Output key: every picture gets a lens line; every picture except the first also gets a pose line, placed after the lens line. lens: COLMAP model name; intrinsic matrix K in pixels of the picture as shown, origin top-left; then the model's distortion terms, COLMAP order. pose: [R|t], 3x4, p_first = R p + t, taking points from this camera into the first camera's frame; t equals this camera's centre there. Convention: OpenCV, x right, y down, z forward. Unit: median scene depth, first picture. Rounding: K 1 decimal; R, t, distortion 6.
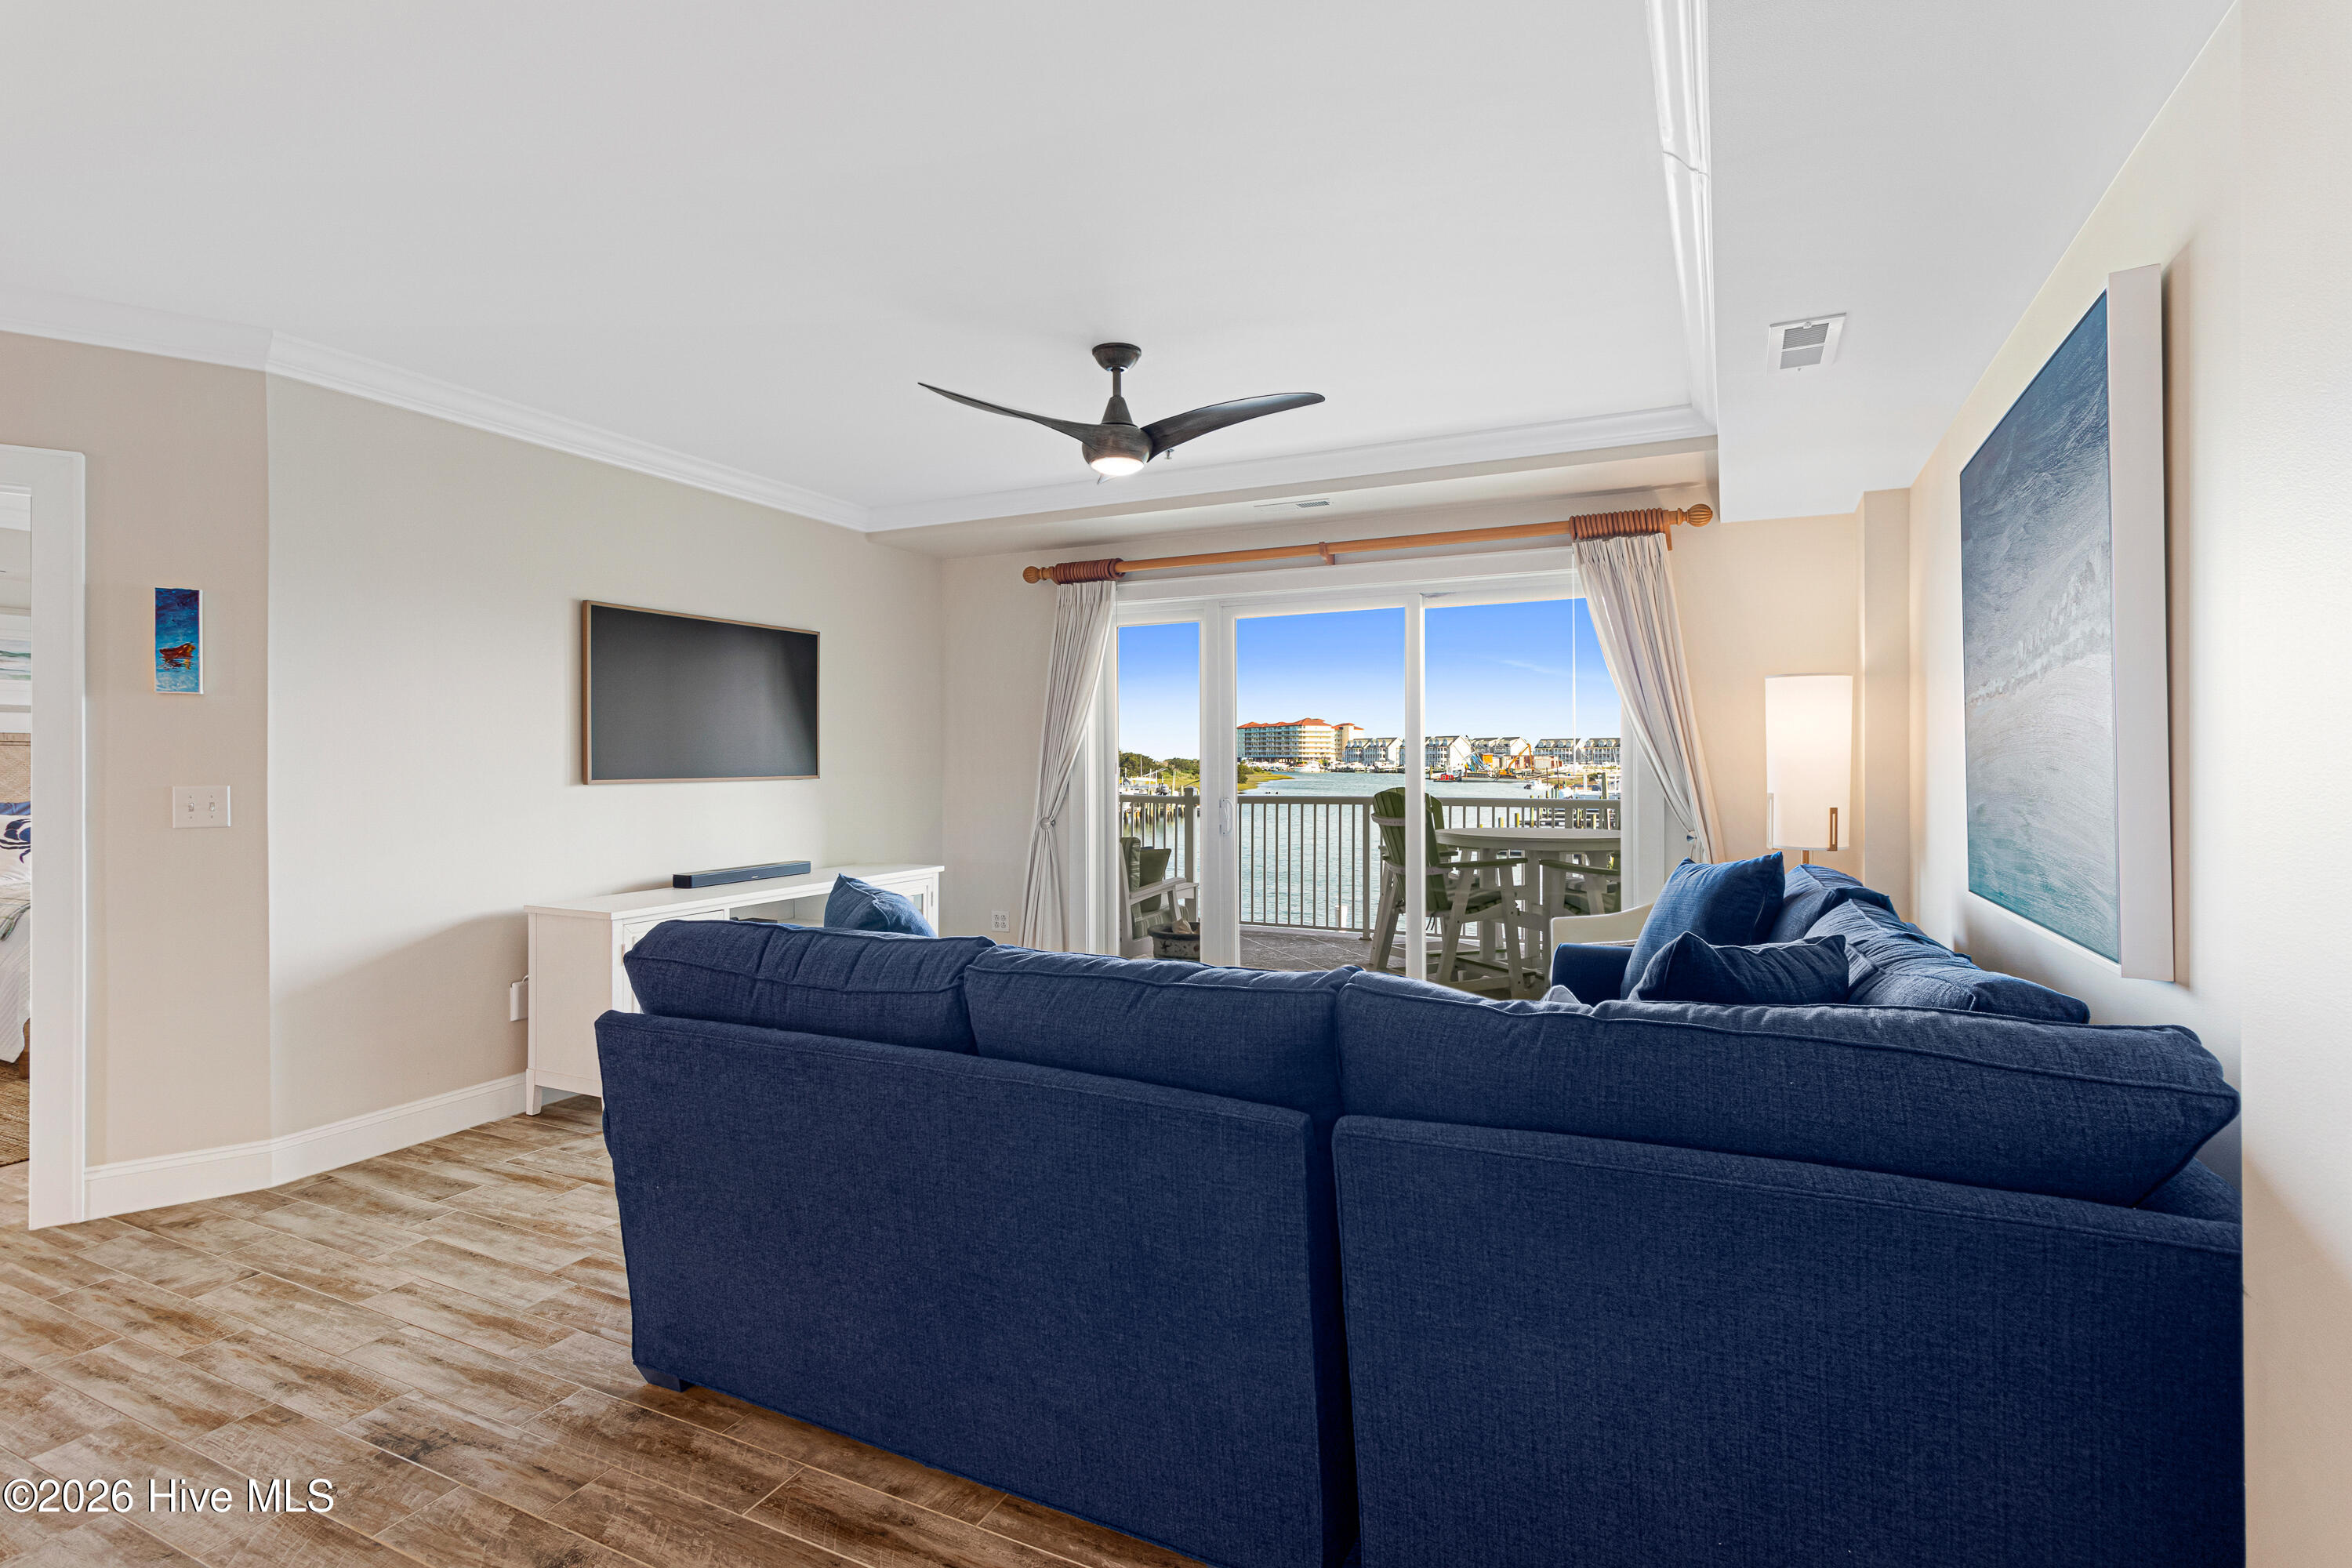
lens RADIAL K [[1118.3, 0, 1164.4], [0, 1118.3, 766.8], [0, 0, 1]] dist [0.004782, 0.001190]
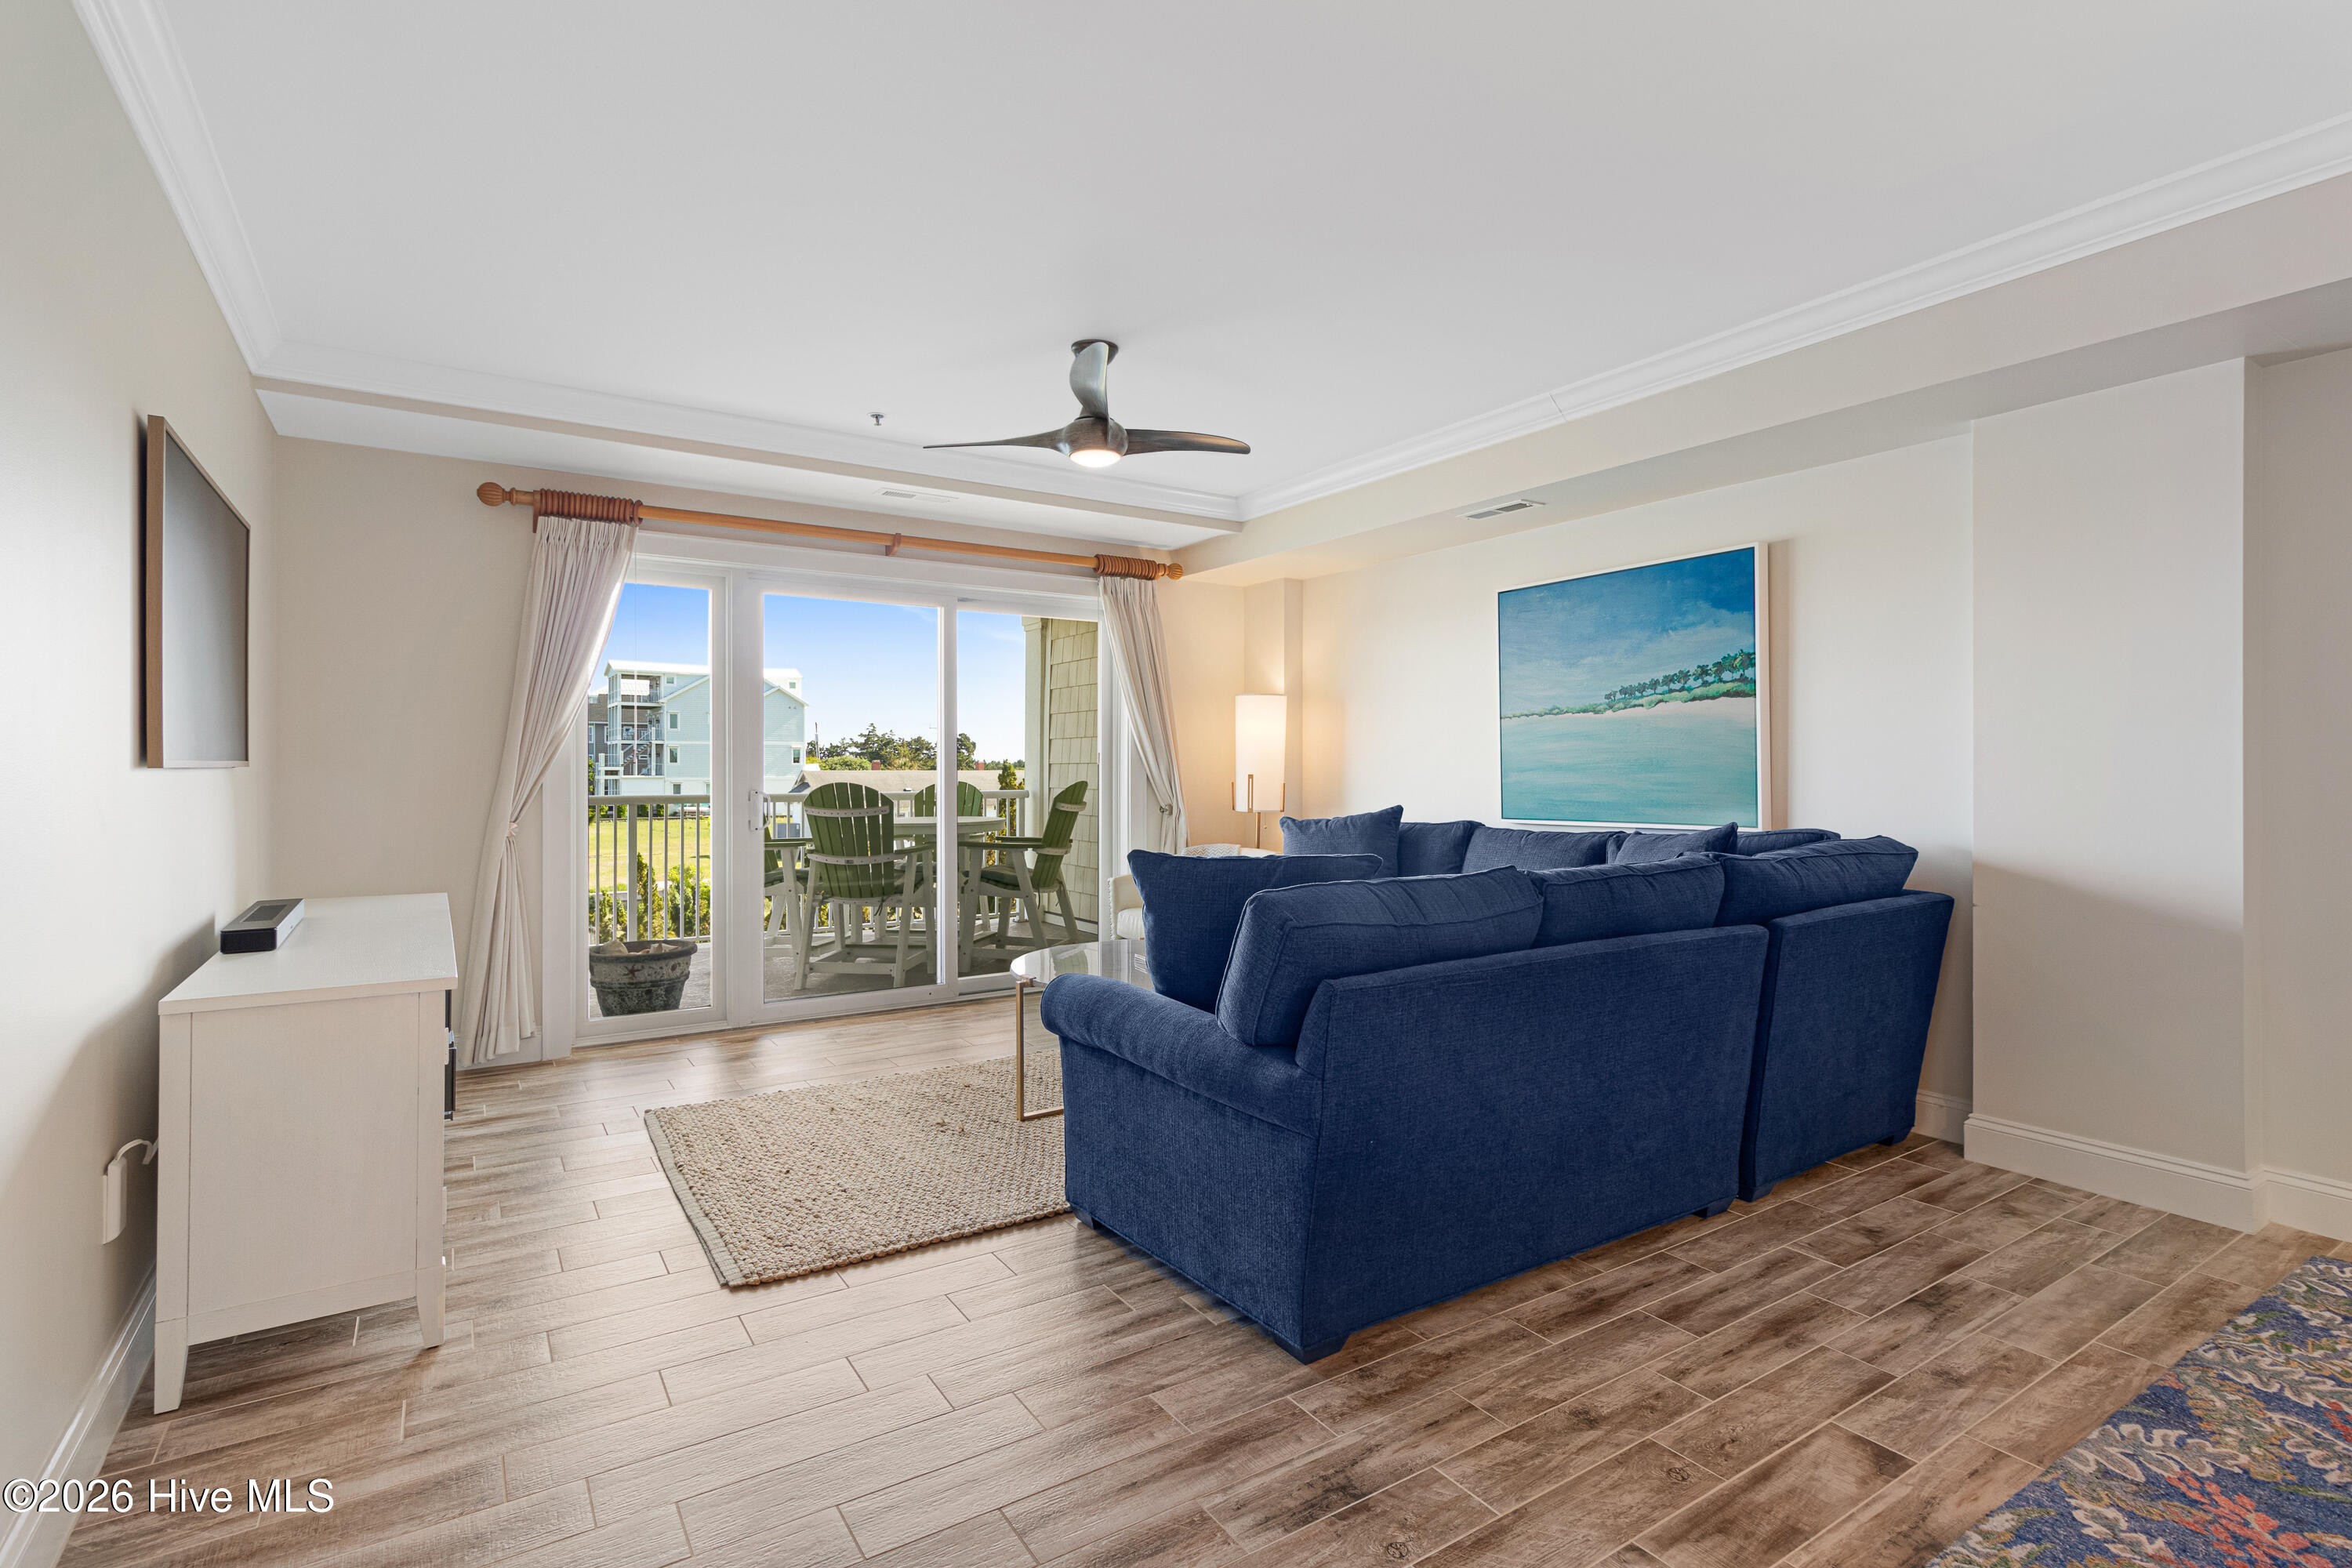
lens RADIAL K [[1113.3, 0, 1184.8], [0, 1113.3, 773.4], [0, 0, 1]] dist [0.008748, 0.000280]
pose [[0.517633, -0.003122, 0.855597, -0.889226], [0.005289, 0.999986, 0.000449, 0.025338], [-0.855586, 0.004293, 0.517643, 0.391952]]
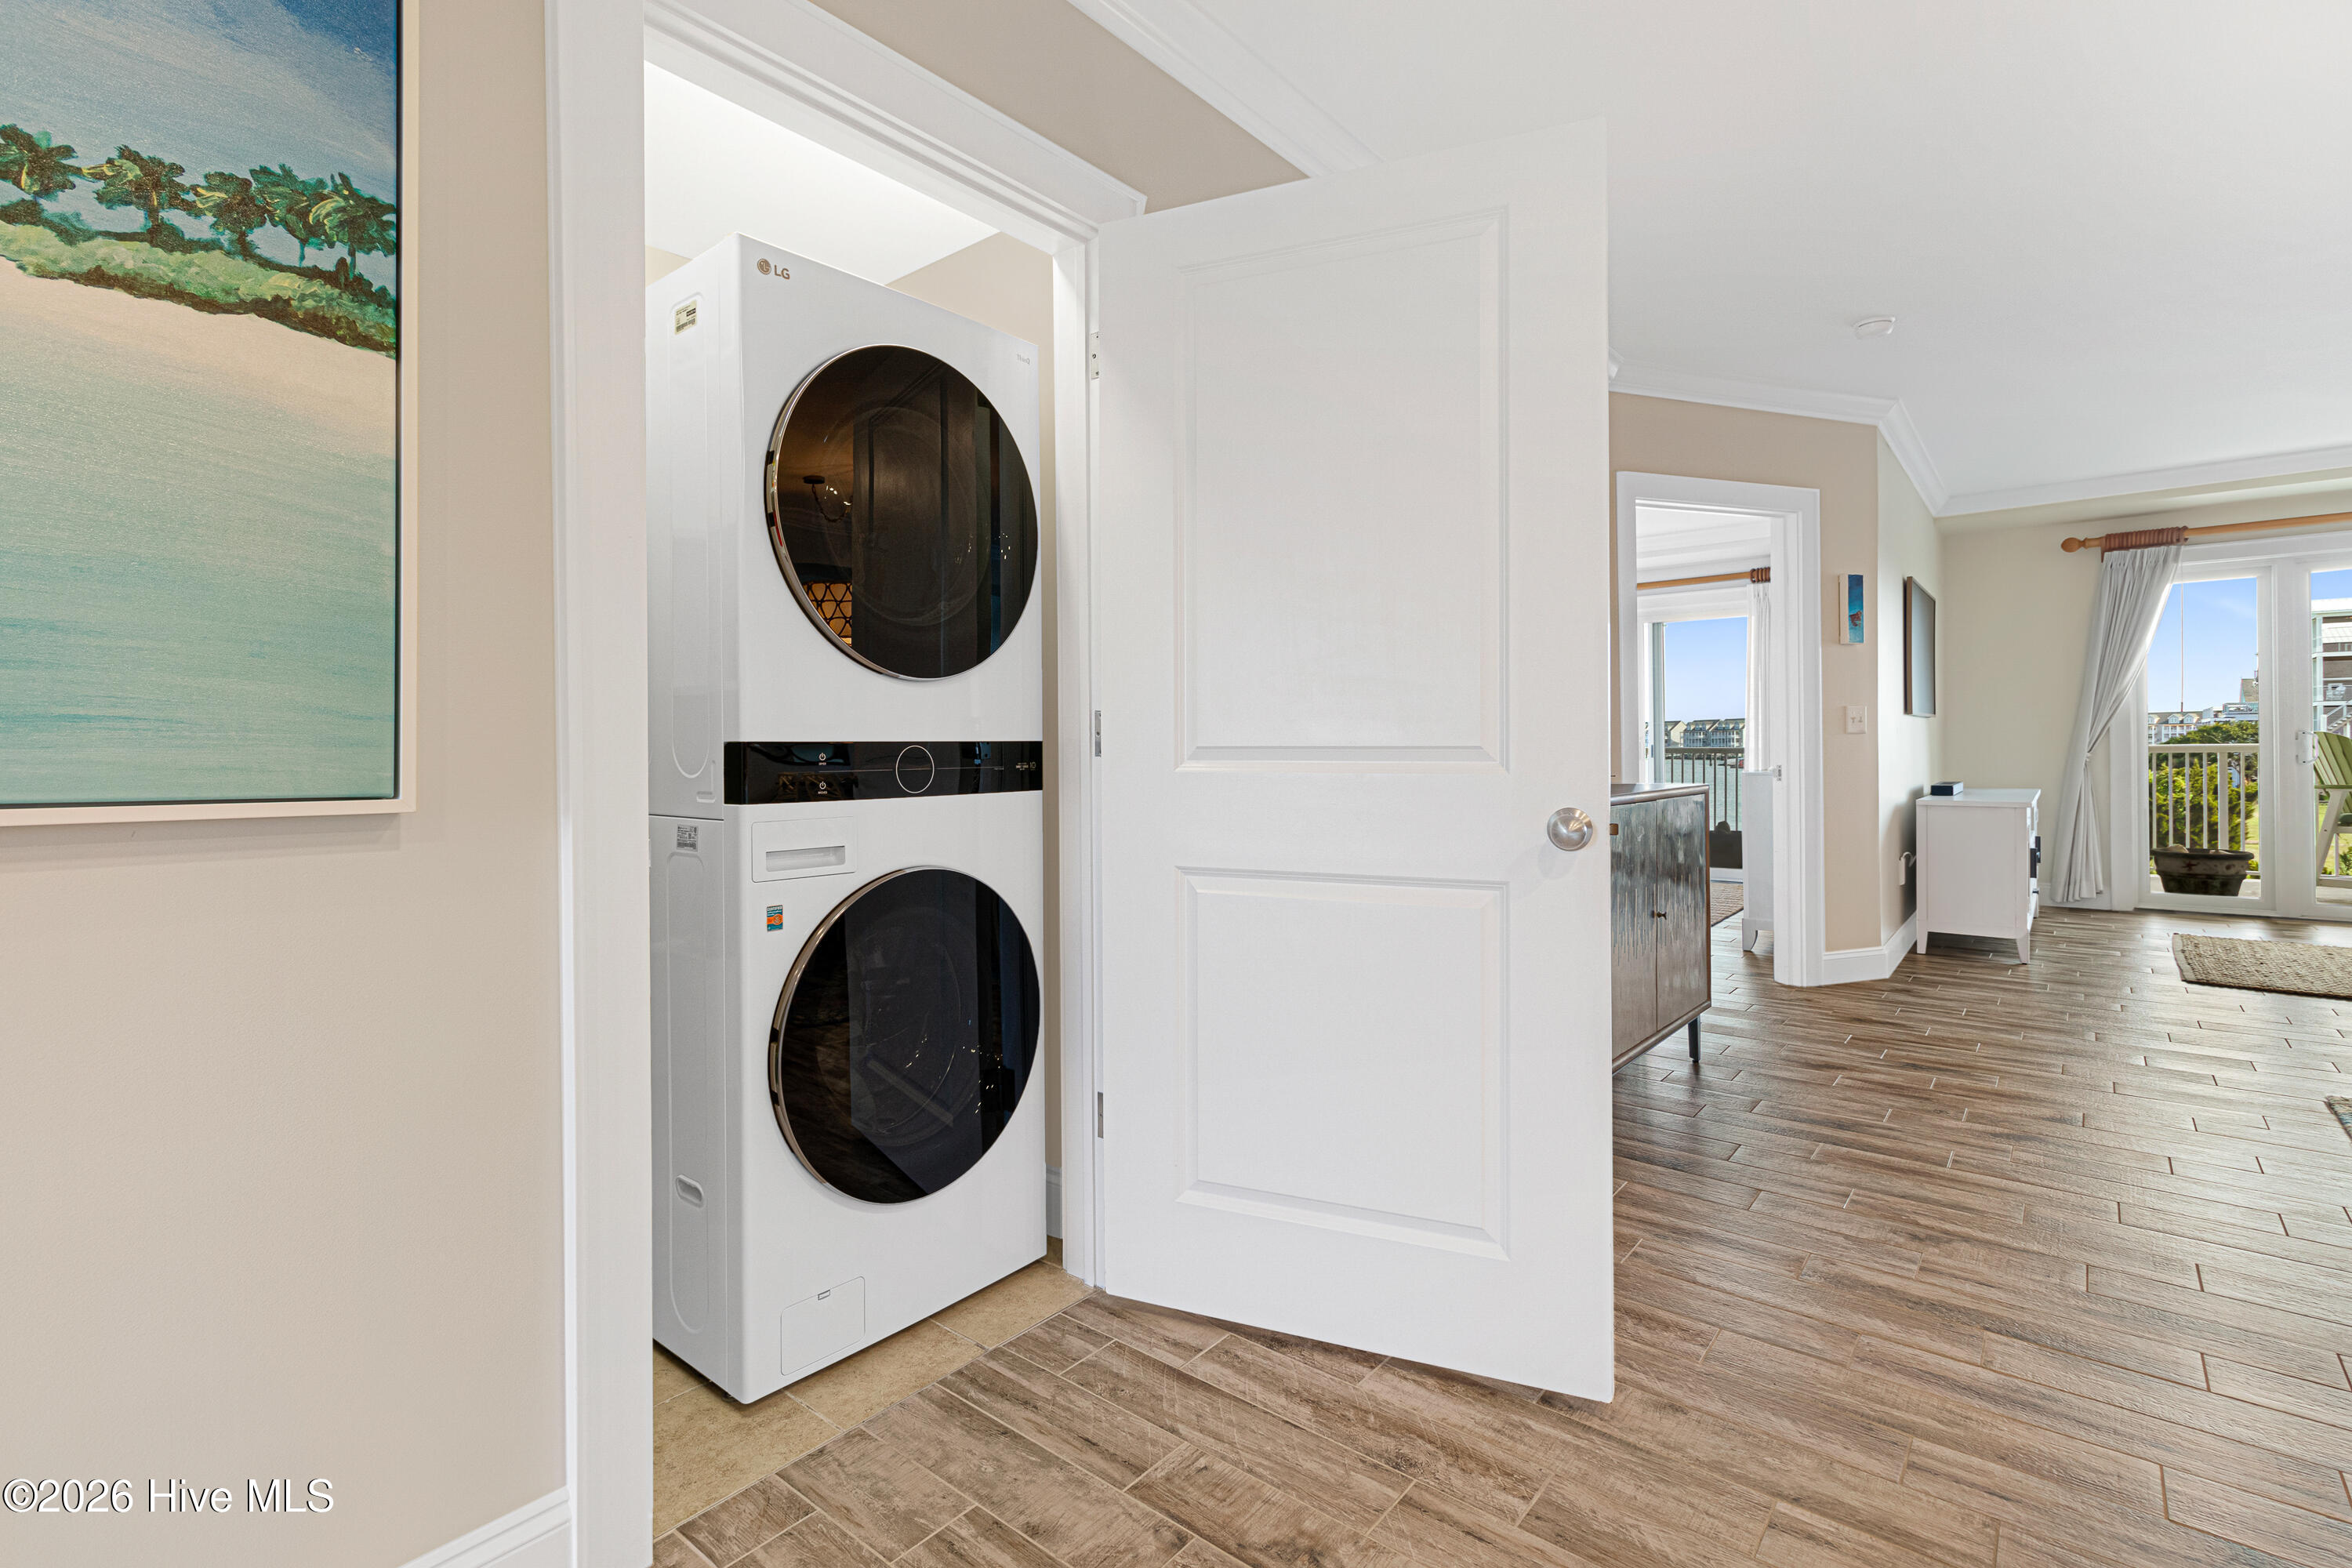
lens RADIAL K [[1105.6, 0, 1164.9], [0, 1105.6, 752.4], [0, 0, 1]] dist [-0.000274, -0.000297]
pose [[0.969614, -0.009477, -0.244458, -1.315083], [0.009081, 0.999955, -0.002745, 0.070639], [0.244473, 0.000442, 0.969656, -0.620547]]
